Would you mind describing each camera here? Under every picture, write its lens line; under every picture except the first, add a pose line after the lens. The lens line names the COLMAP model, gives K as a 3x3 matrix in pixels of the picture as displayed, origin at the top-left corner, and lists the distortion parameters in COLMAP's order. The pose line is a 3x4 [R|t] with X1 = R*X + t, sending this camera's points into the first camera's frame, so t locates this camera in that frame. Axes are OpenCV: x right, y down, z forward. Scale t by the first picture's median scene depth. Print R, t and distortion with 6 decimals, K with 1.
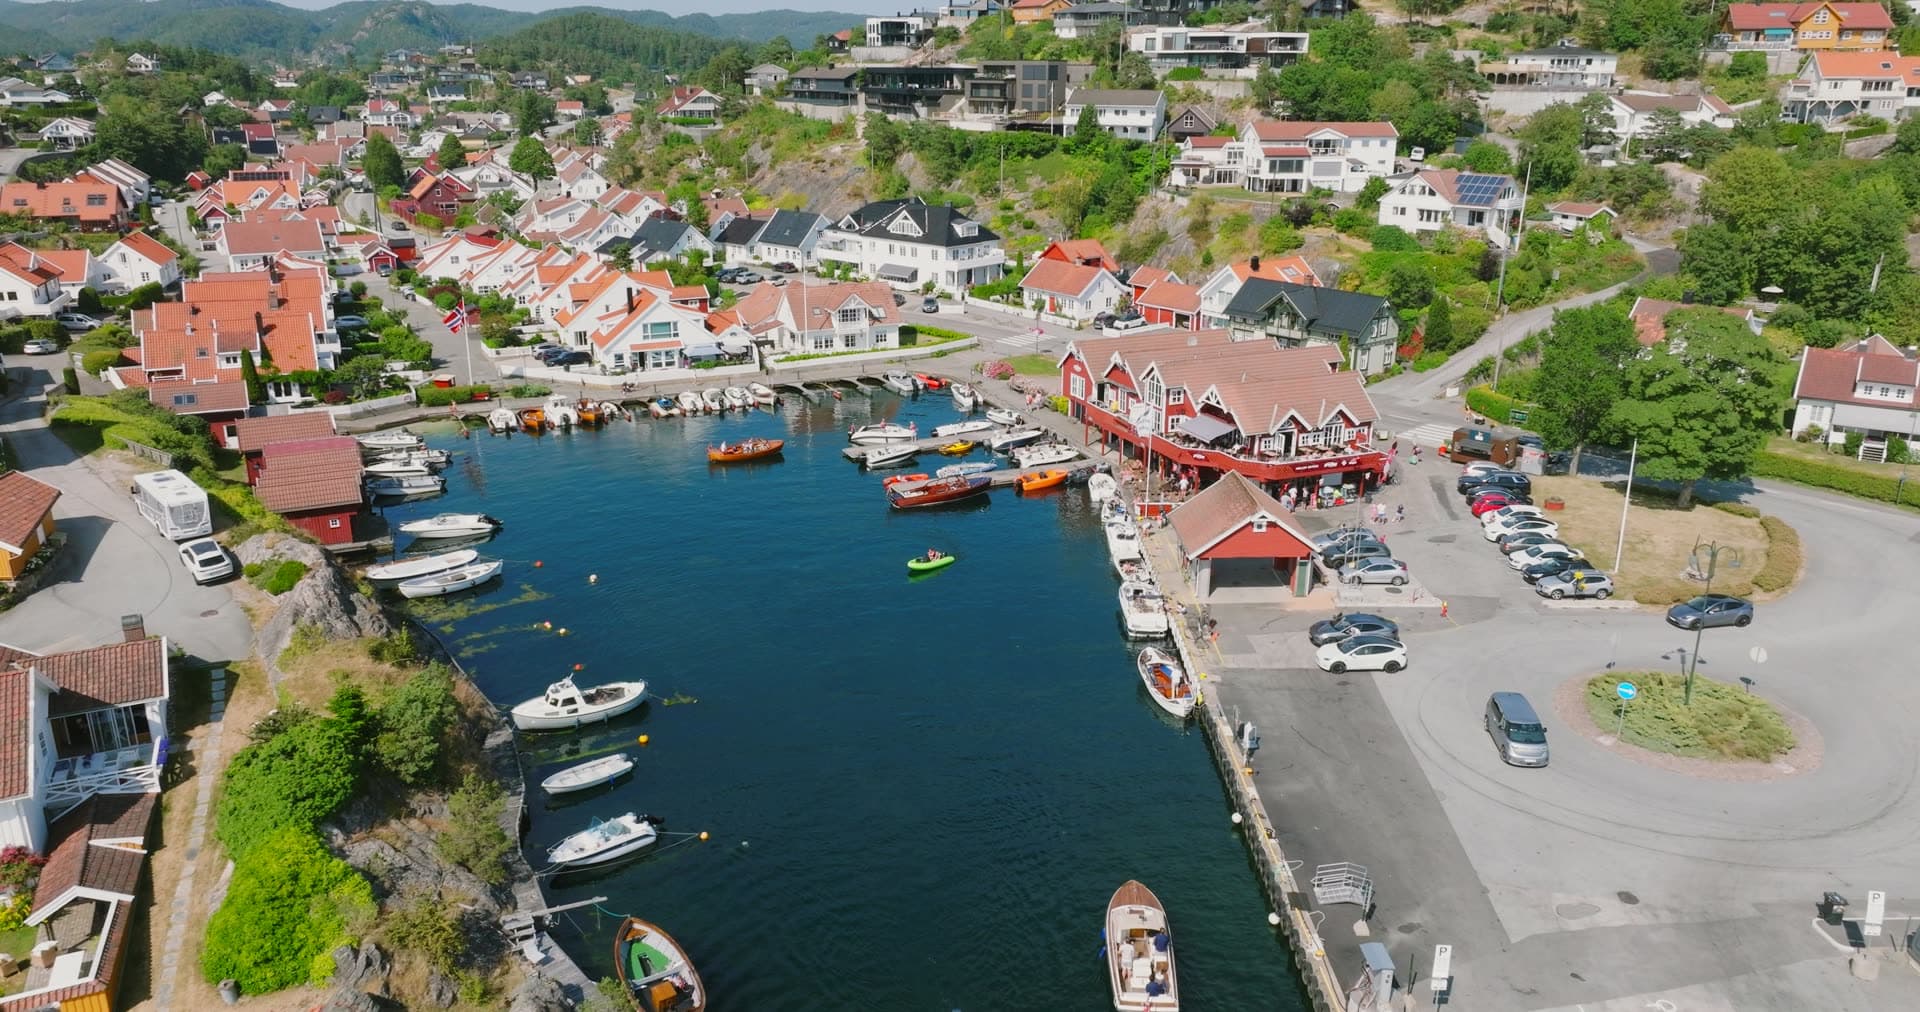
lens RADIAL K [[1344.5, 0, 960.0], [0, 1344.5, 506.0], [0, 0, 1]] dist [-0.000069, 0.011962]
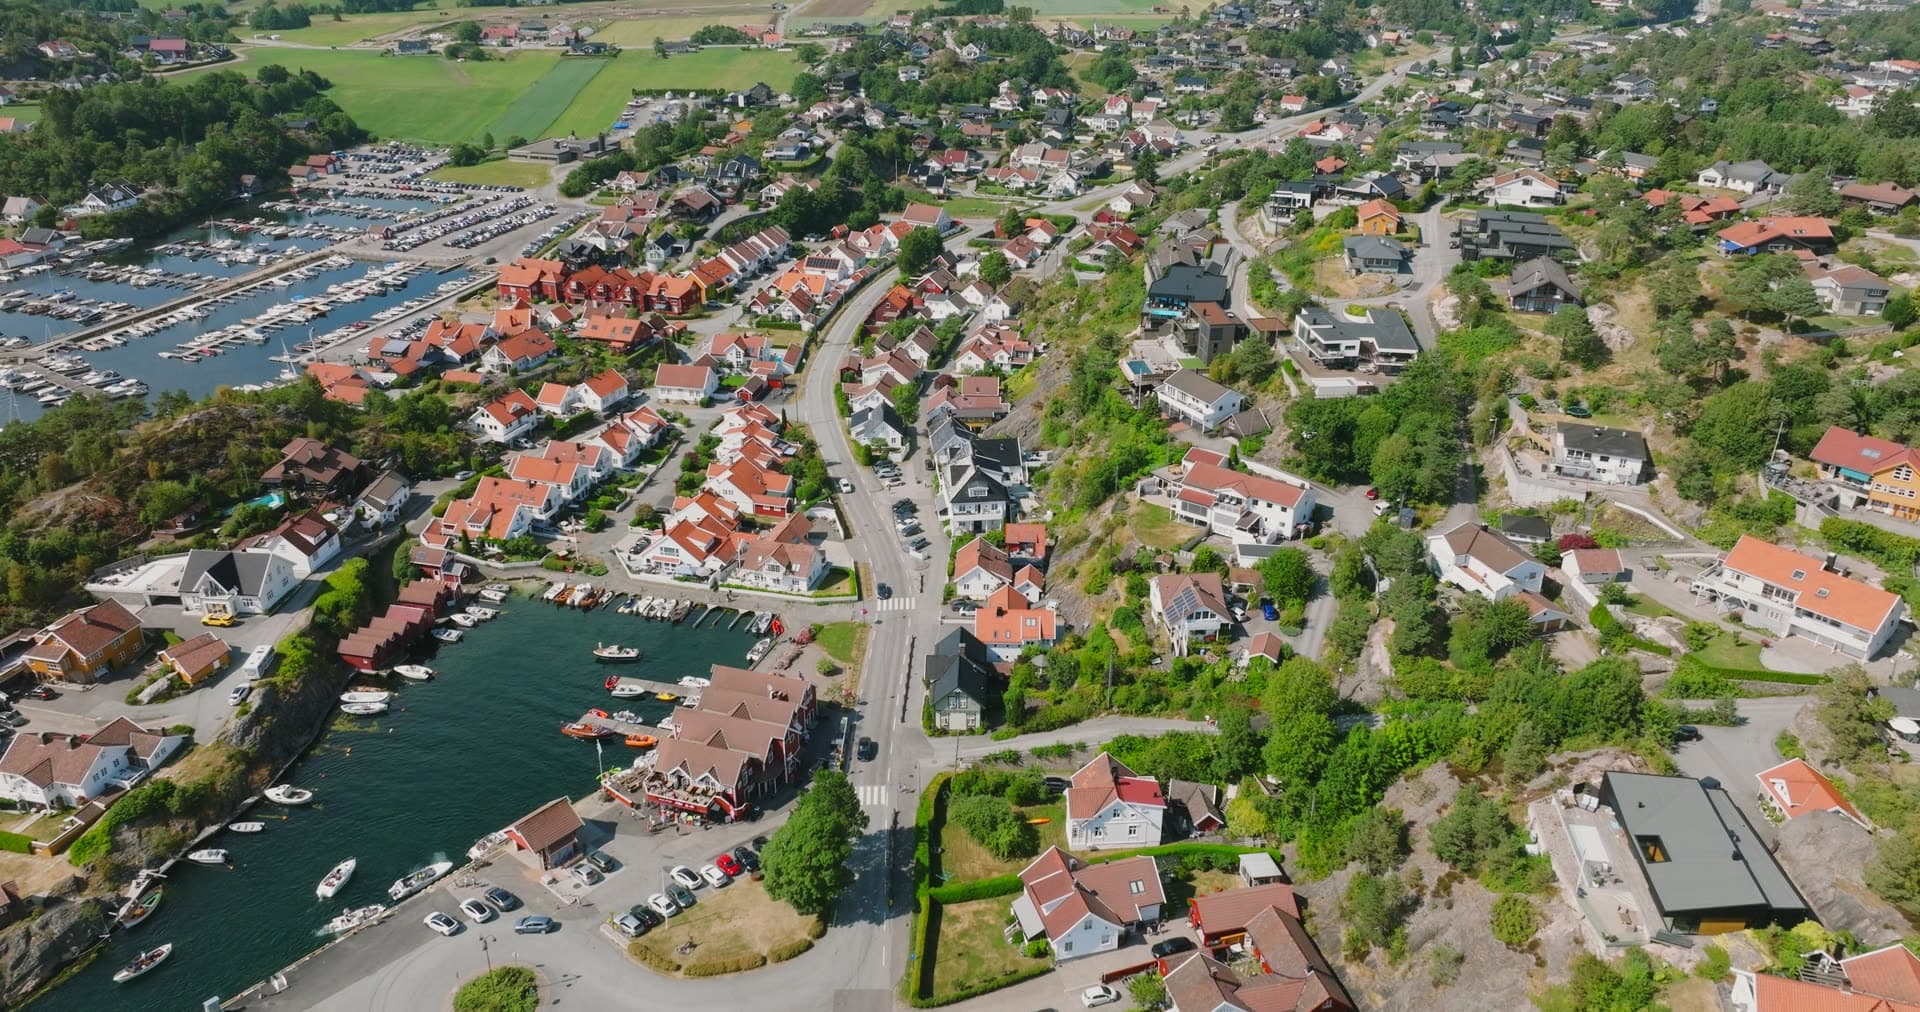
lens RADIAL K [[1344.5, 0, 960.0], [0, 1344.5, 506.0], [0, 0, 1]] dist [-0.000069, 0.011962]
pose [[0.759274, 0.276276, -0.589215, 1.013206], [-0.204275, 0.960830, 0.187290, -0.556313], [0.617879, -0.021843, 0.785970, -0.132531]]
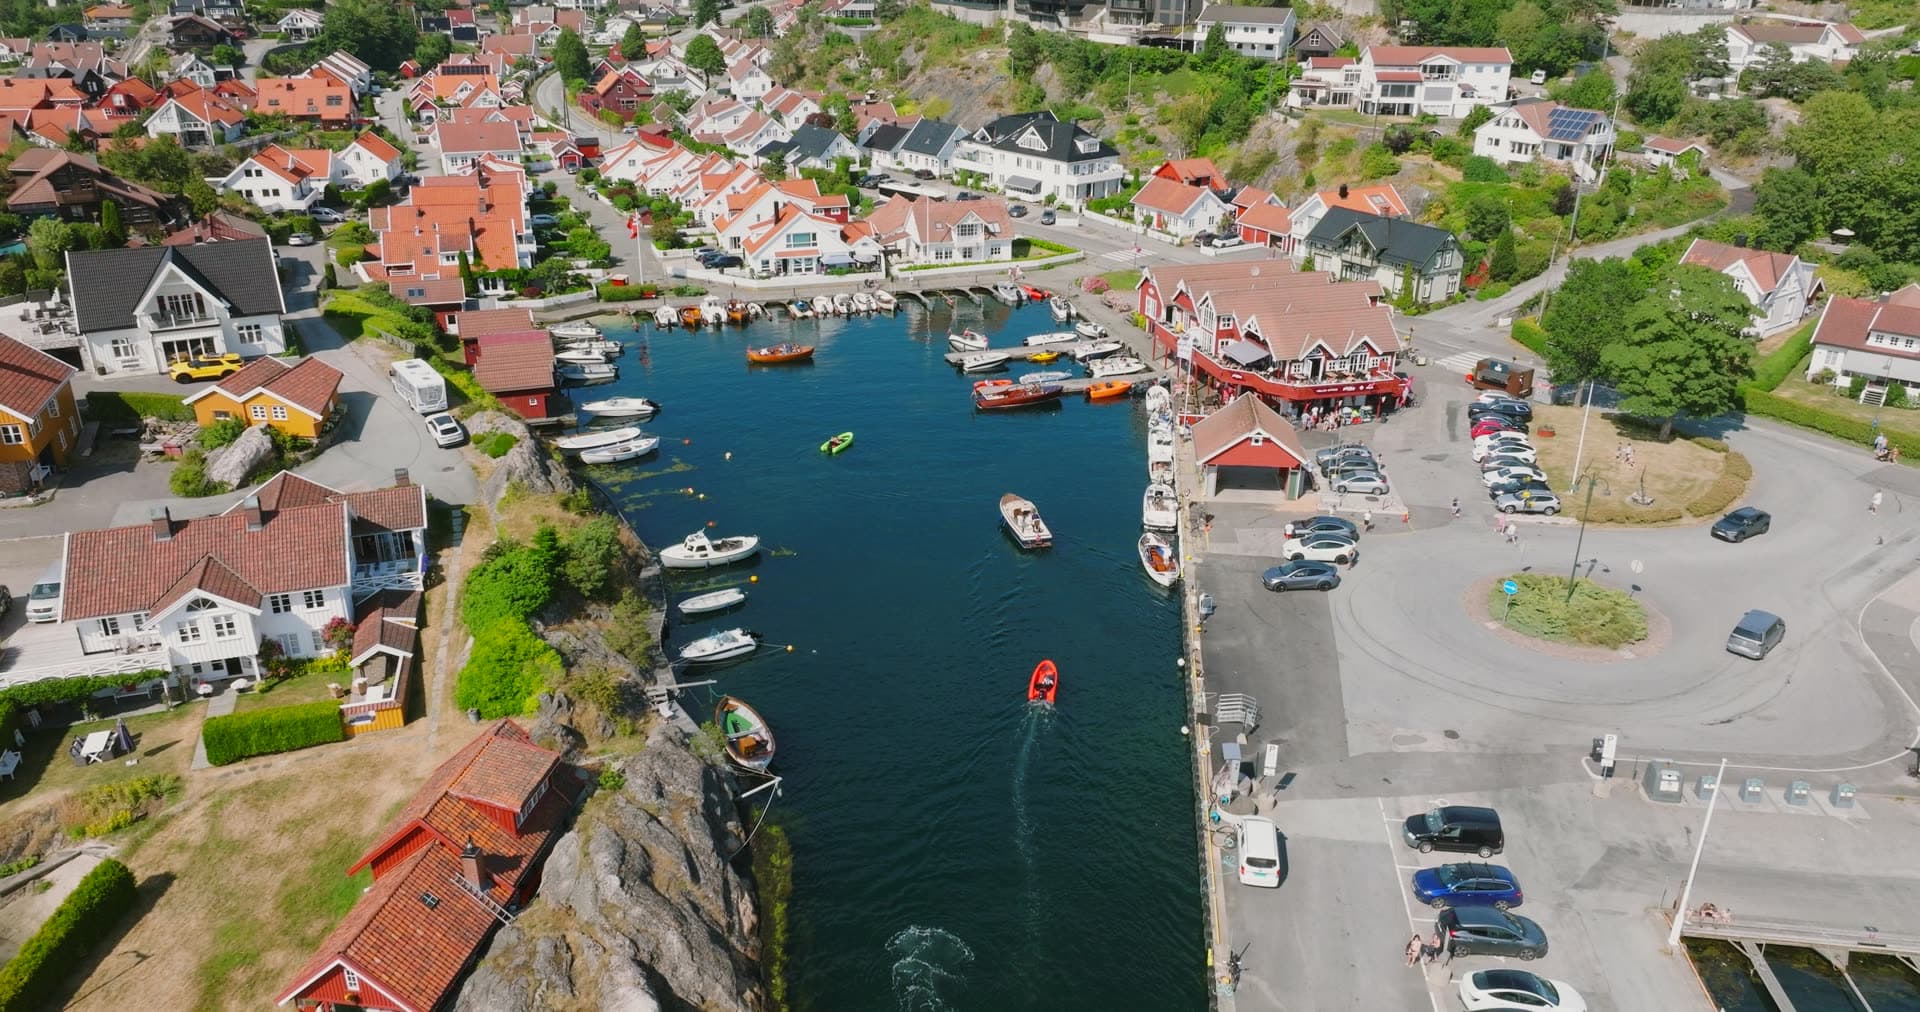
lens RADIAL K [[1344.5, 0, 960.0], [0, 1344.5, 506.0], [0, 0, 1]] dist [-0.000069, 0.011962]
pose [[0.991853, 0.054026, -0.115366, 0.053193], [-0.043688, 0.994953, 0.090333, -0.013186], [0.119664, -0.084557, 0.989207, -0.132448]]
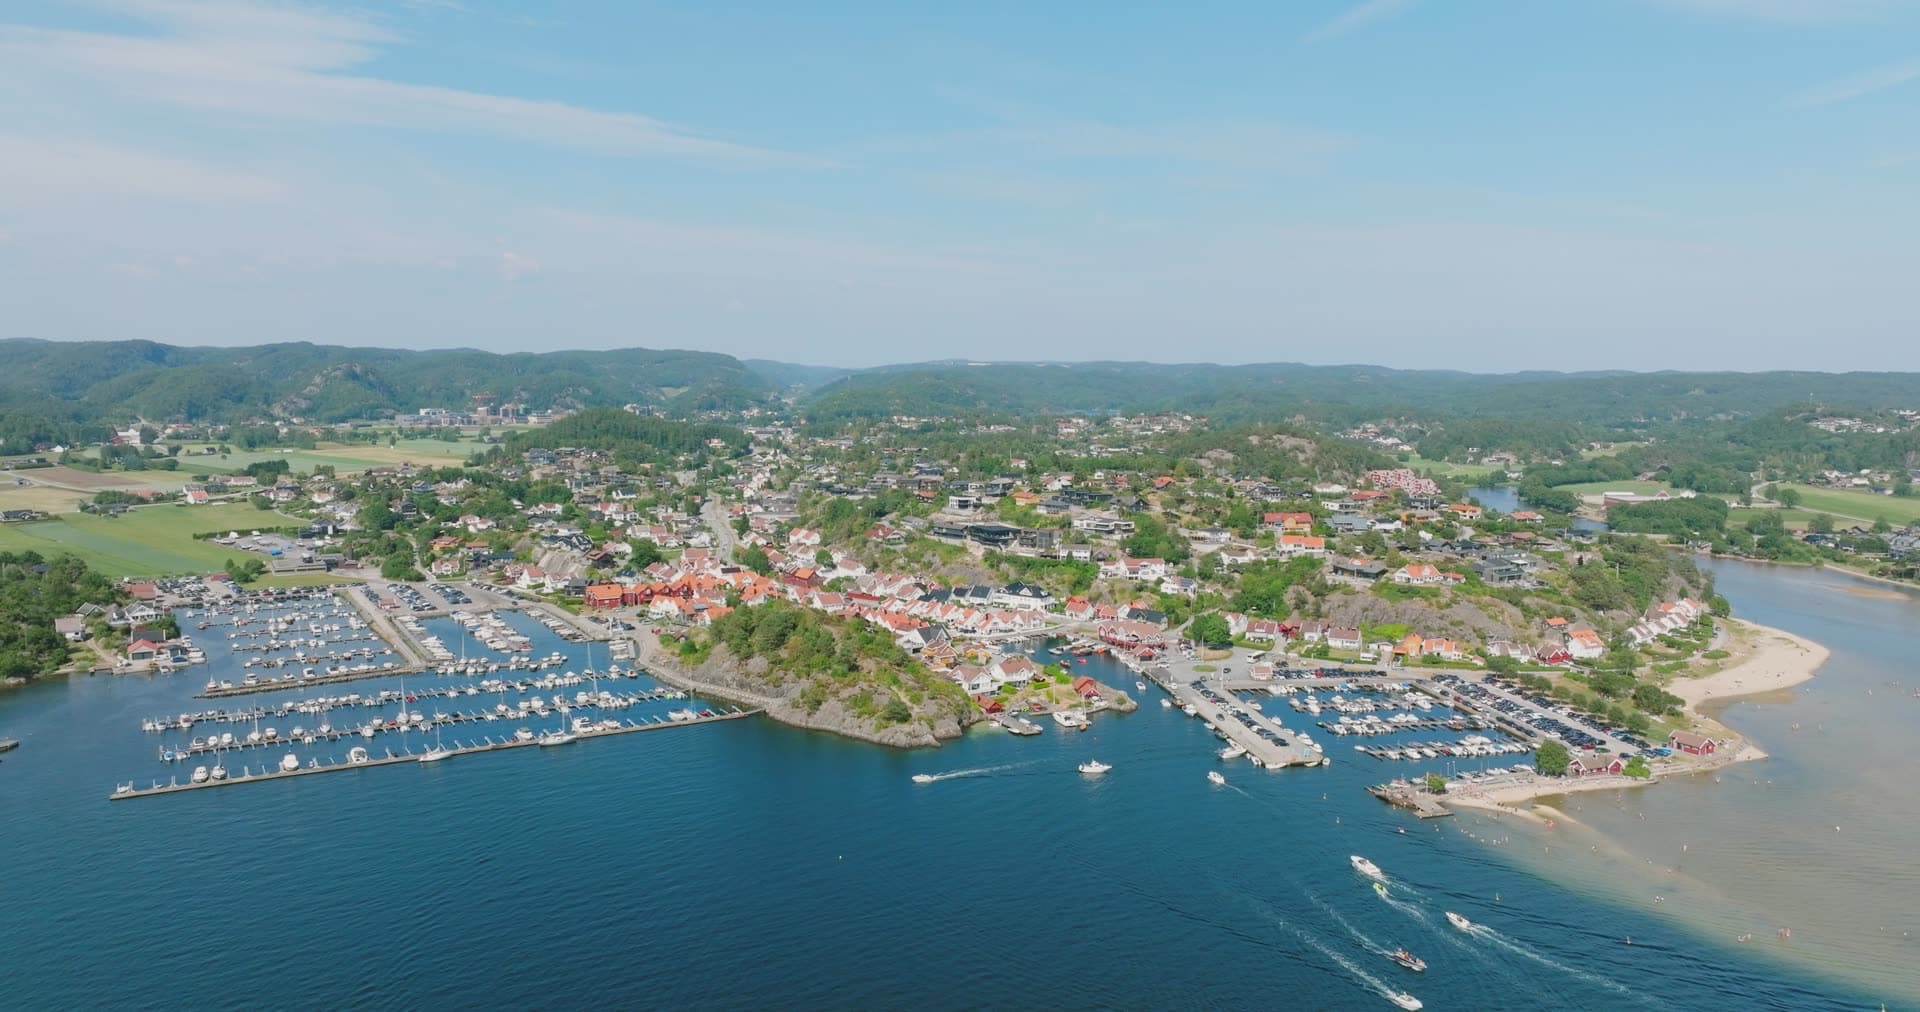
lens RADIAL K [[1344.5, 0, 960.0], [0, 1344.5, 506.0], [0, 0, 1]] dist [-0.000069, 0.011962]
pose [[0.989148, -0.011475, 0.146476, -0.870480], [0.043042, 0.975837, -0.214217, 0.370808], [-0.140478, 0.218197, 0.965741, -2.858221]]
